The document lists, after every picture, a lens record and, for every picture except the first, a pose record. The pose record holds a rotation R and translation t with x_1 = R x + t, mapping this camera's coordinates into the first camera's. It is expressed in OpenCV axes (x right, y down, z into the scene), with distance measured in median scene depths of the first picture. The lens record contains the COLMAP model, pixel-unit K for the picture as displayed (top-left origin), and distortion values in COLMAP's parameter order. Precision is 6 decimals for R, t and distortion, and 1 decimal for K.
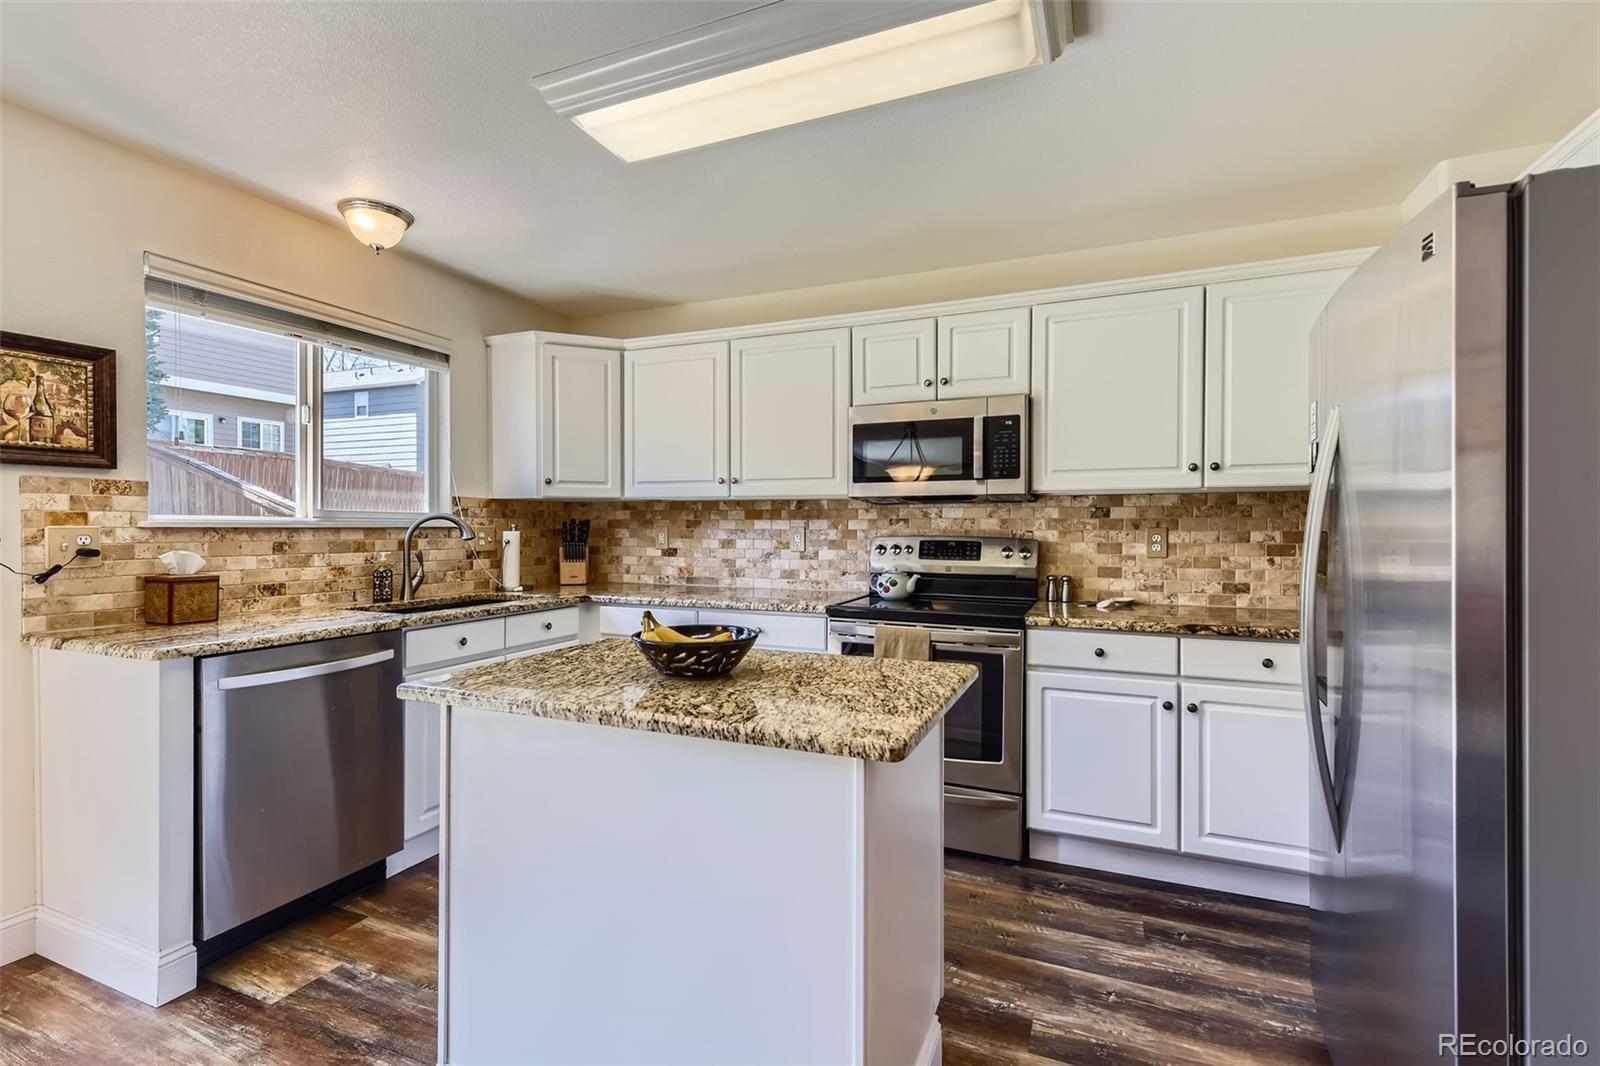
lens RADIAL K [[732.5, 0, 808.0], [0, 732.5, 530.6], [0, 0, 1]] dist [0.015766, -0.004522]
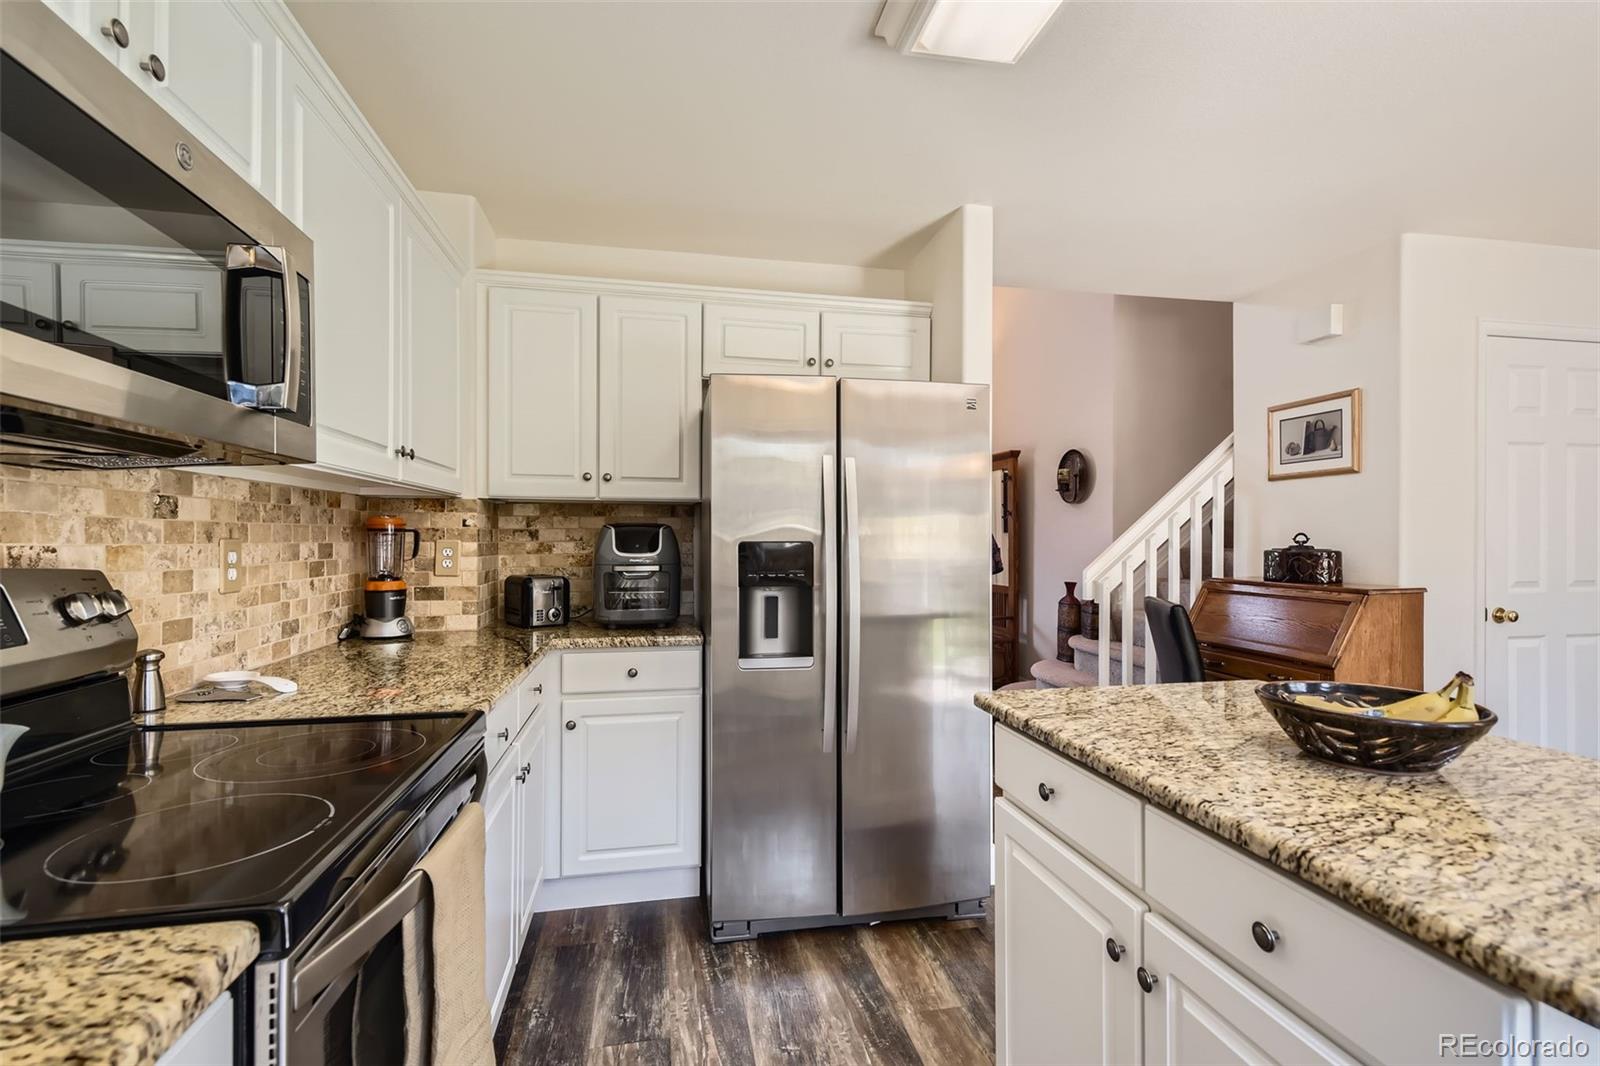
lens RADIAL K [[732.5, 0, 791.3], [0, 732.5, 537.0], [0, 0, 1]] dist [0.015766, -0.004522]
pose [[-0.553833, 0.000697, 0.832628, -0.221574], [0.003252, 0.999994, 0.001326, -0.004582], [-0.832621, 0.003442, -0.553832, 0.933808]]
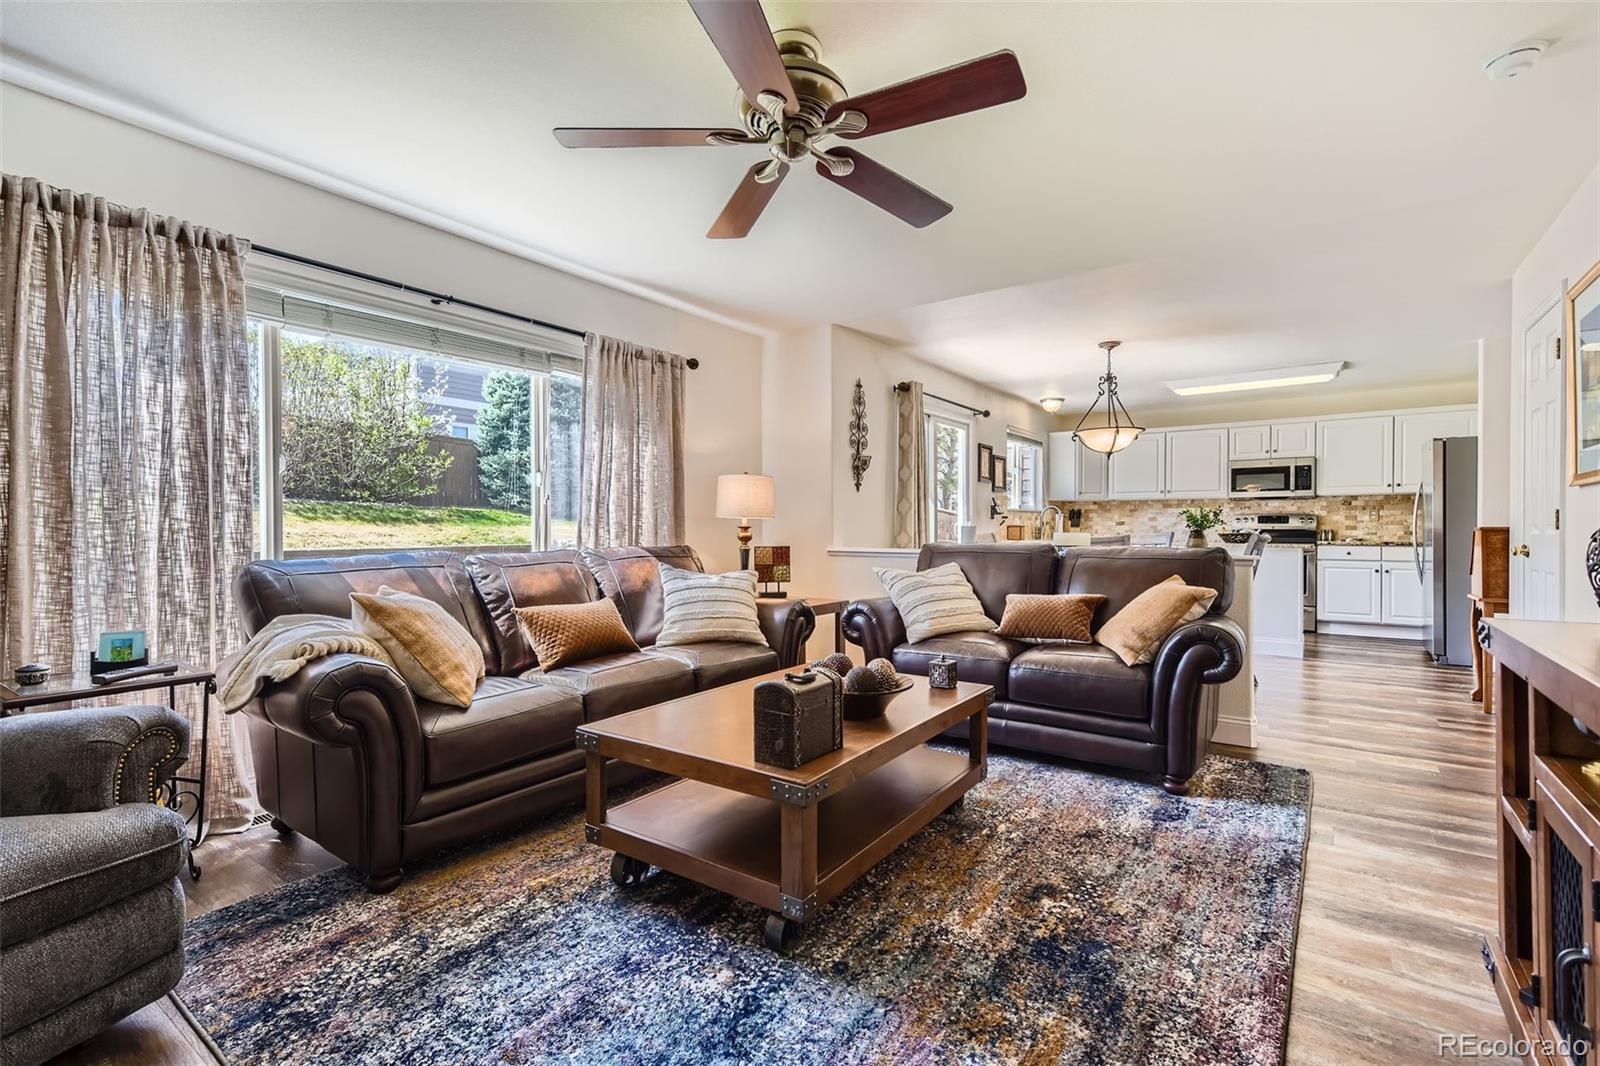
lens RADIAL K [[732.5, 0, 793.2], [0, 732.5, 533.2], [0, 0, 1]] dist [0.015766, -0.004522]
pose [[0.972768, 0.000039, -0.231783, -0.814502], [0.000837, 0.999993, 0.003679, 0.064340], [0.231781, -0.003773, 0.972761, -1.792768]]
